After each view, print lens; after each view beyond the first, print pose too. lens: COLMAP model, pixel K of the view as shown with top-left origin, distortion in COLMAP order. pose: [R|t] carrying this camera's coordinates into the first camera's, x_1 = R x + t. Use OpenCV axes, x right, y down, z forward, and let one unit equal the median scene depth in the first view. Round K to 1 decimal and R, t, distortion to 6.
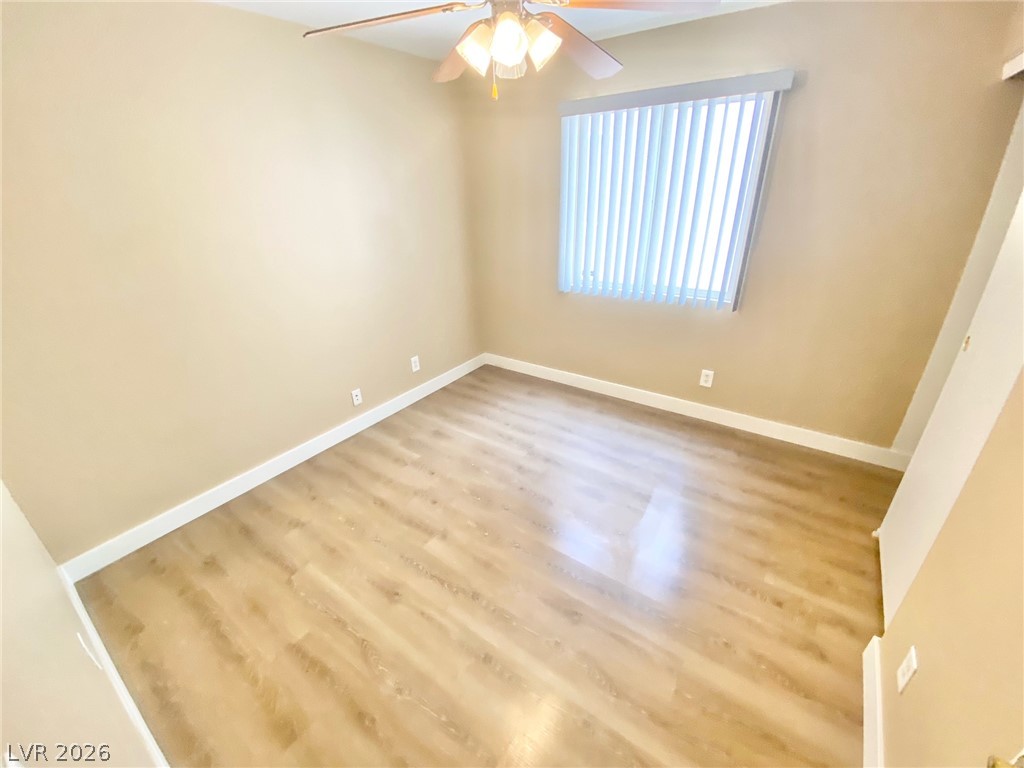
lens RADIAL K [[423.3, 0, 508.5], [0, 423.3, 390.8], [0, 0, 1]] dist [0.036196, -0.024938]
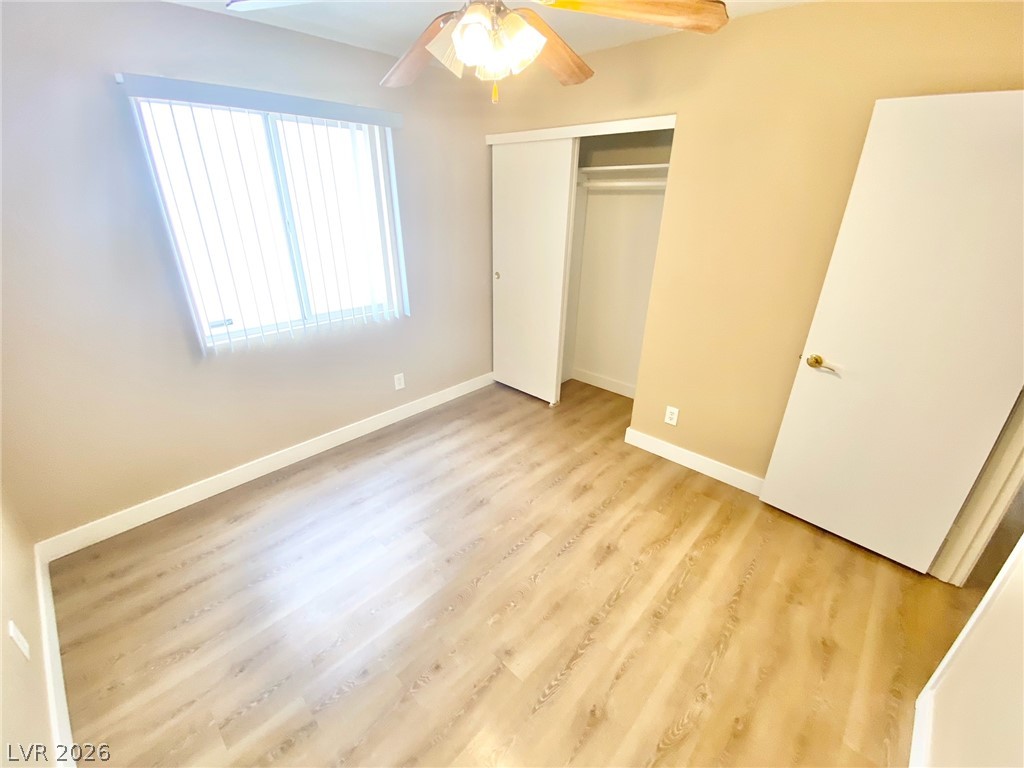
lens RADIAL K [[423.3, 0, 508.5], [0, 423.3, 390.8], [0, 0, 1]] dist [0.036196, -0.024938]
pose [[0.123595, -0.390408, 0.912308, -0.696250], [0.424748, 0.851695, 0.306927, -0.309398], [-0.896835, 0.349566, 0.271091, 0.644836]]
